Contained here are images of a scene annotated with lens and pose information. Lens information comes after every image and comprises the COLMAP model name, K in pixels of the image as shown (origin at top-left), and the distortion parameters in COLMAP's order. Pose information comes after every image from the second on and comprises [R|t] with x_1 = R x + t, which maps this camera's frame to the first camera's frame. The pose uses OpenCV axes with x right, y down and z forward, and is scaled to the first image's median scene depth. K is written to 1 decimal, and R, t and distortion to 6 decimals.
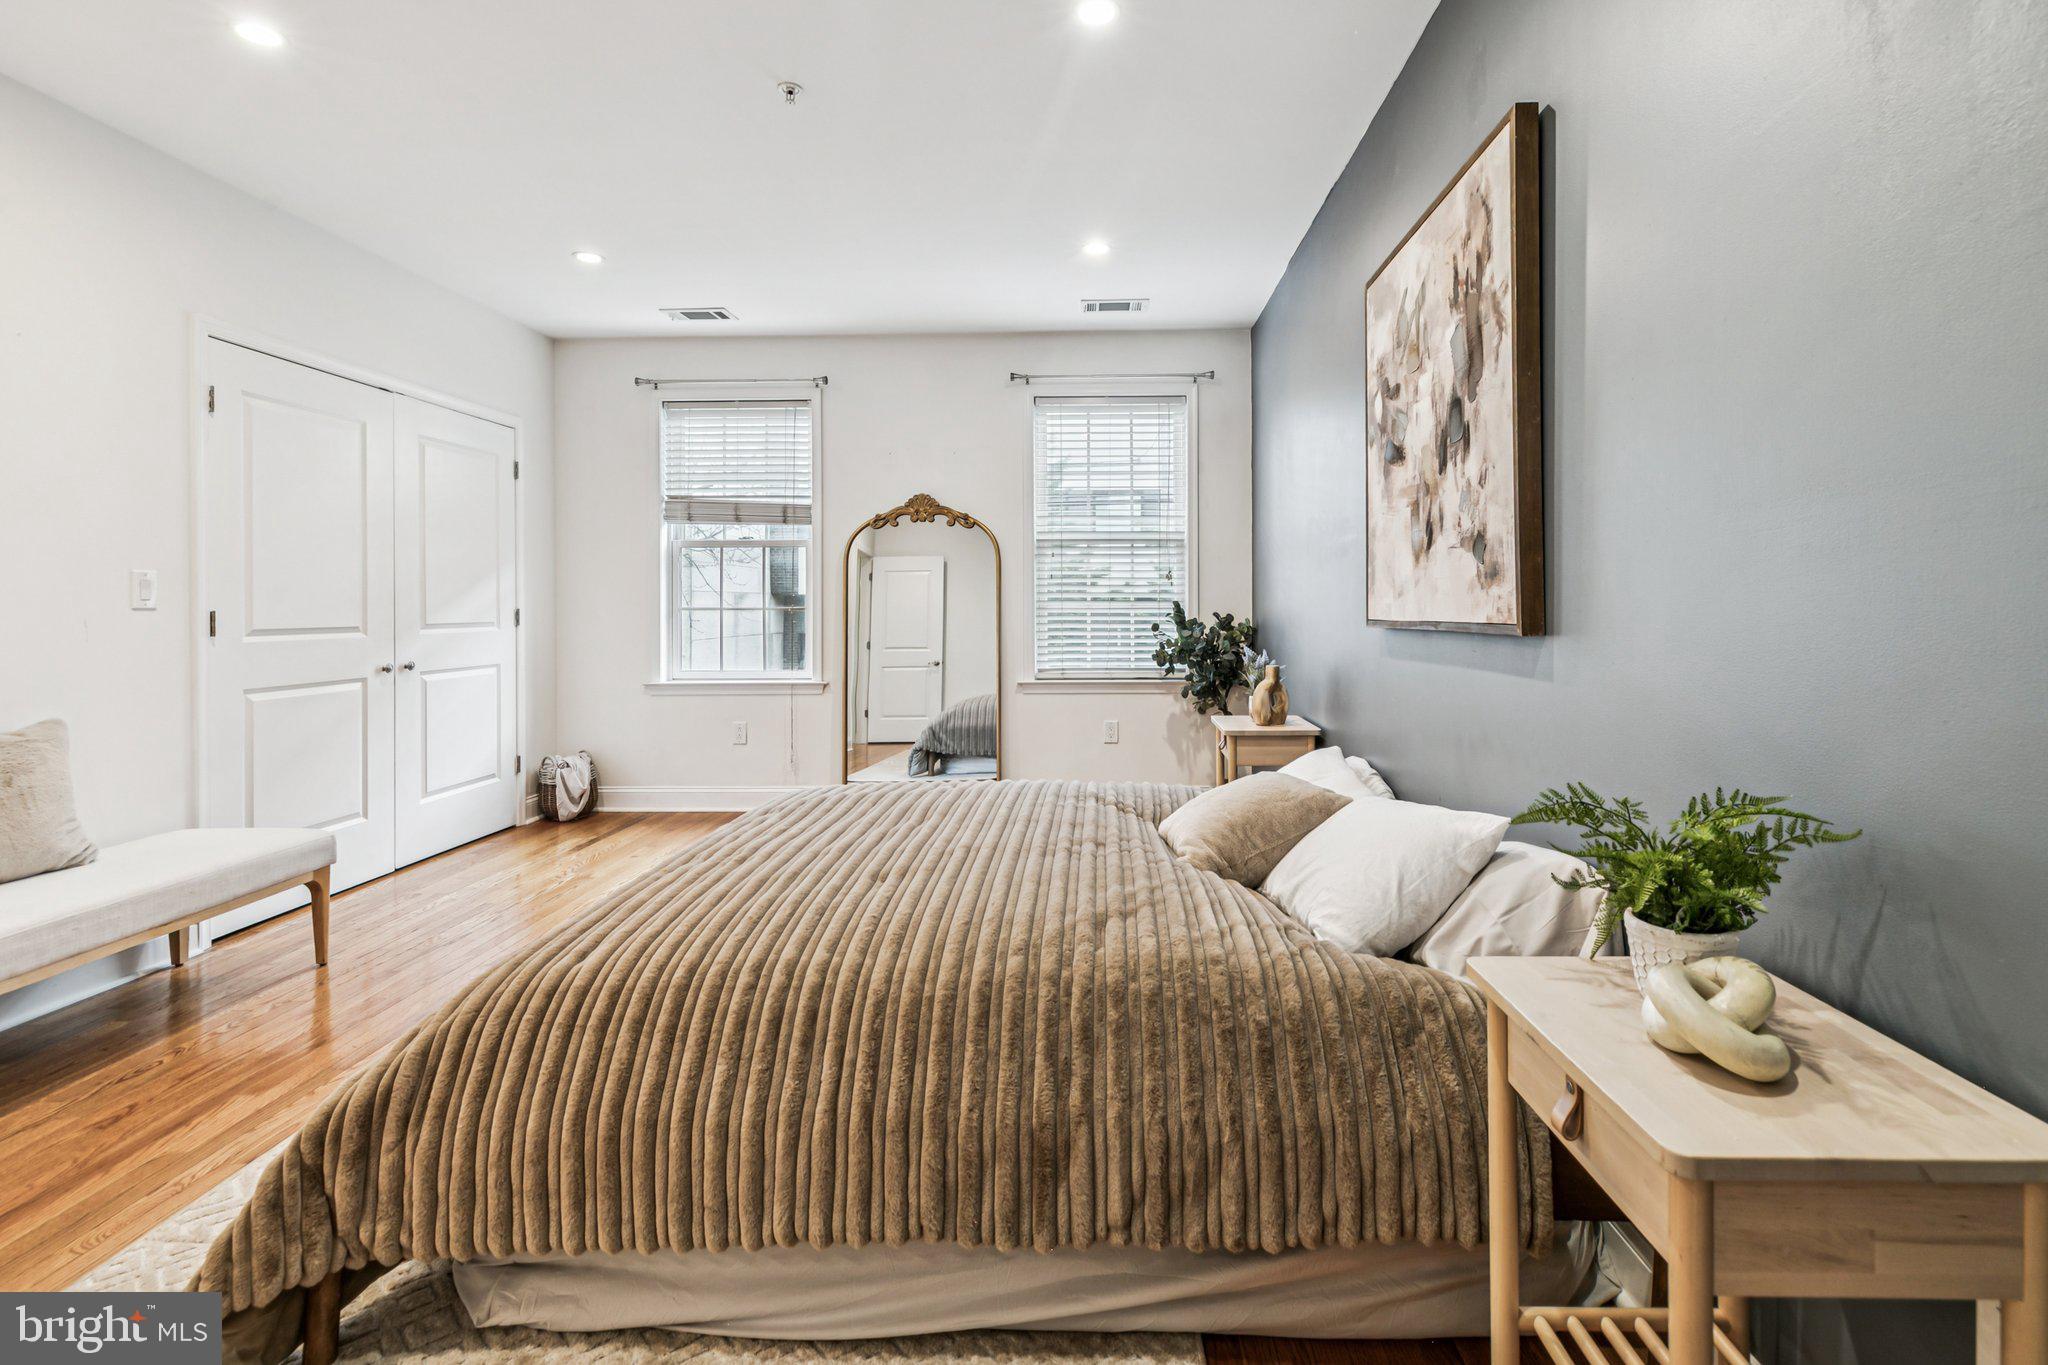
lens RADIAL K [[962.0, 0, 1050.5], [0, 962.0, 608.5], [0, 0, 1]] dist [0.002098, -0.000211]
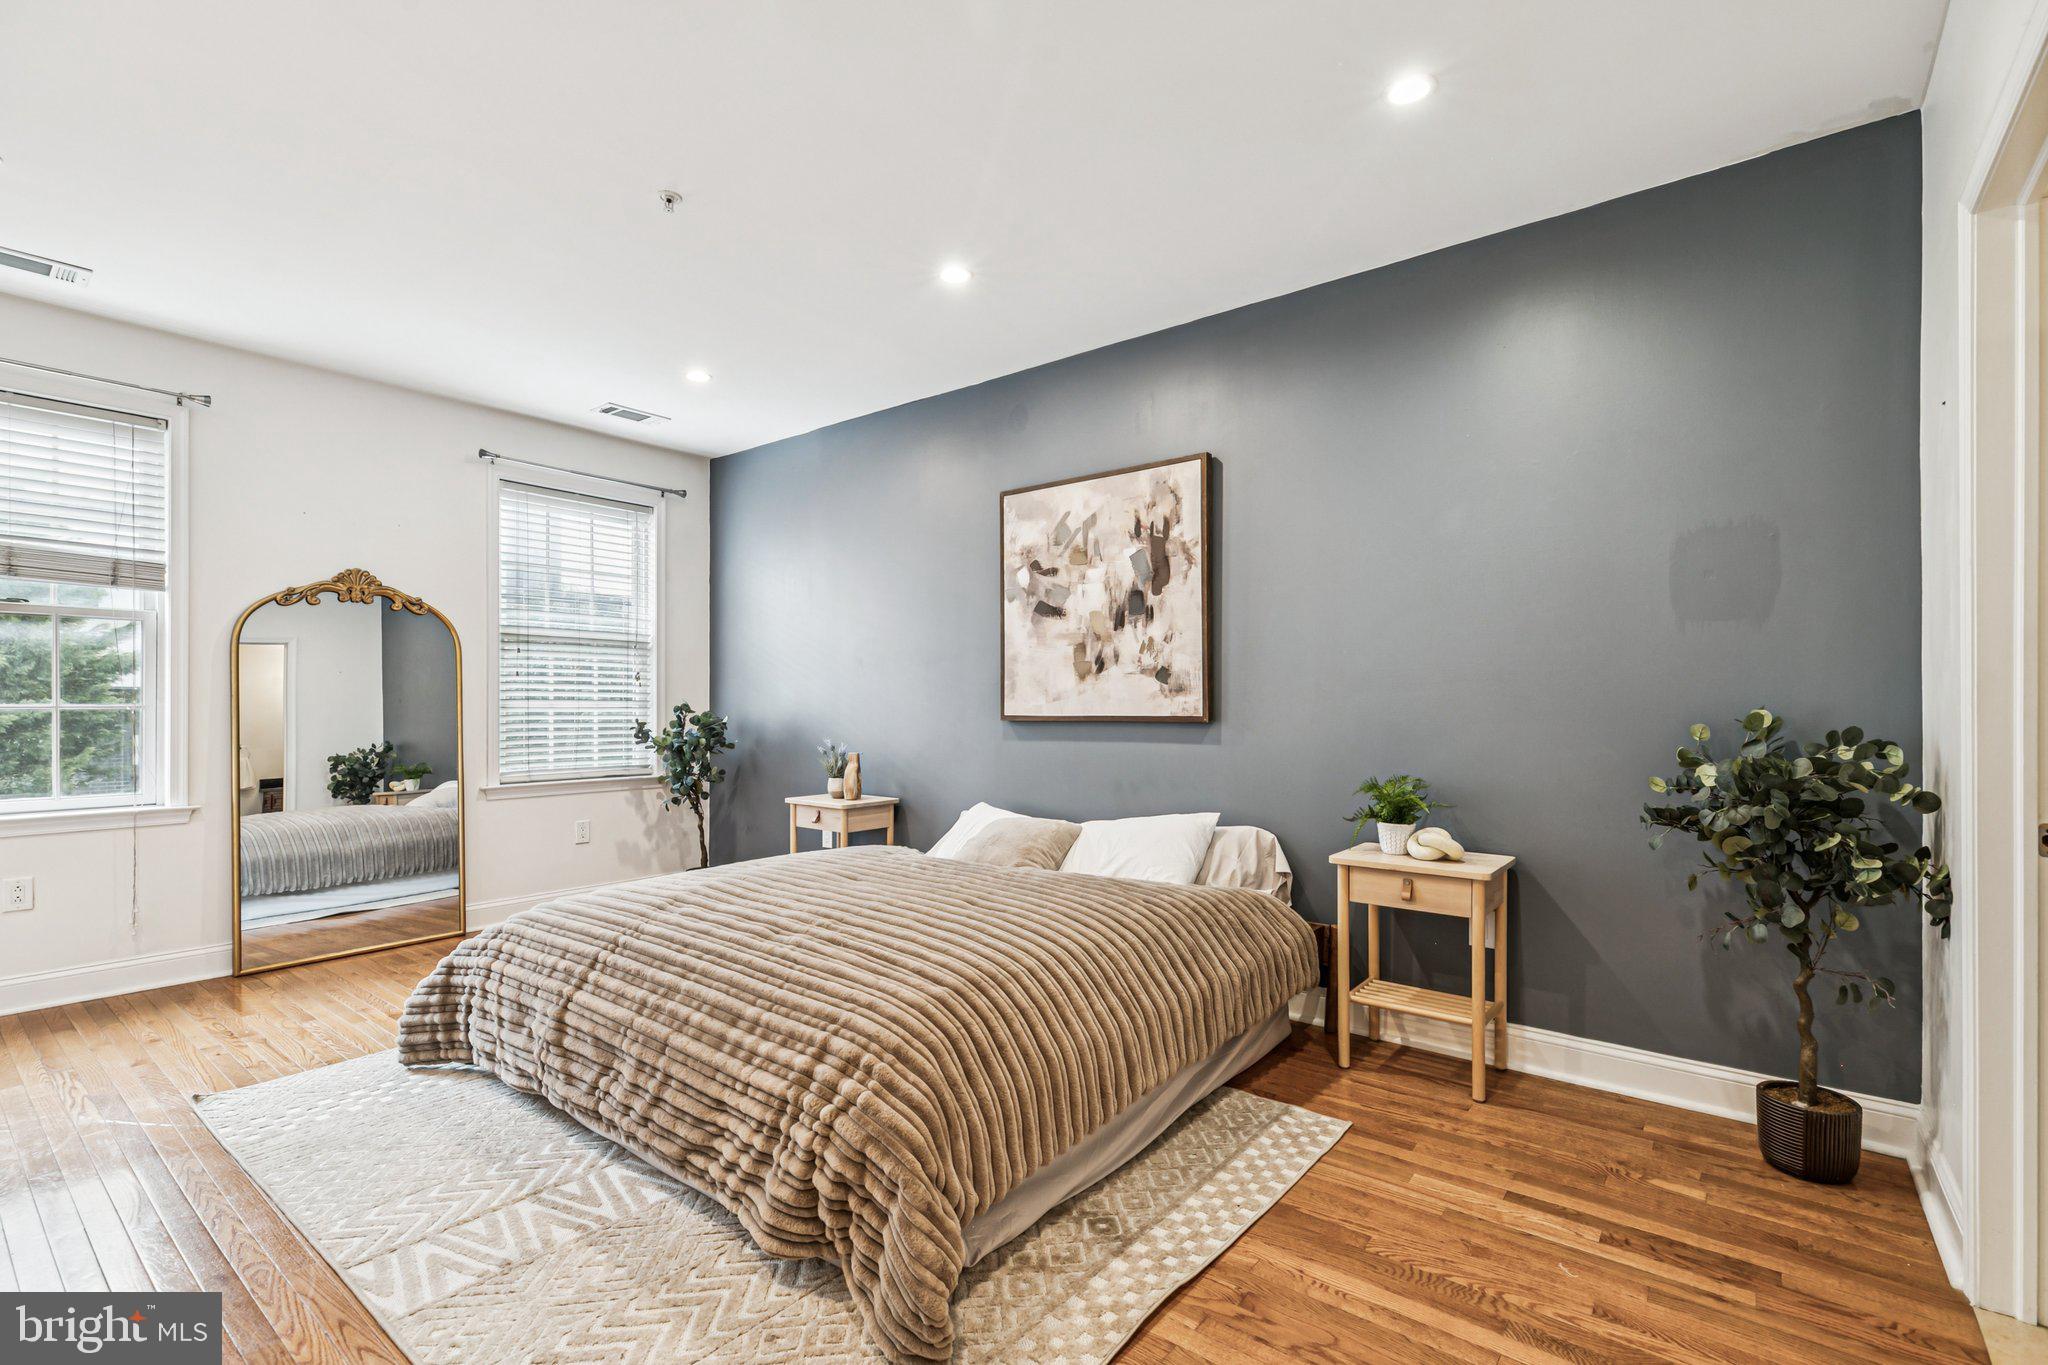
lens RADIAL K [[930.2, 0, 1032.3], [0, 930.2, 698.3], [0, 0, 1]] dist [0.002420, 0.000150]
pose [[0.590705, 0.010251, 0.806822, -0.751112], [-0.002053, 0.999935, -0.011201, 0.000231], [-0.806885, 0.004960, 0.590688, 0.100641]]
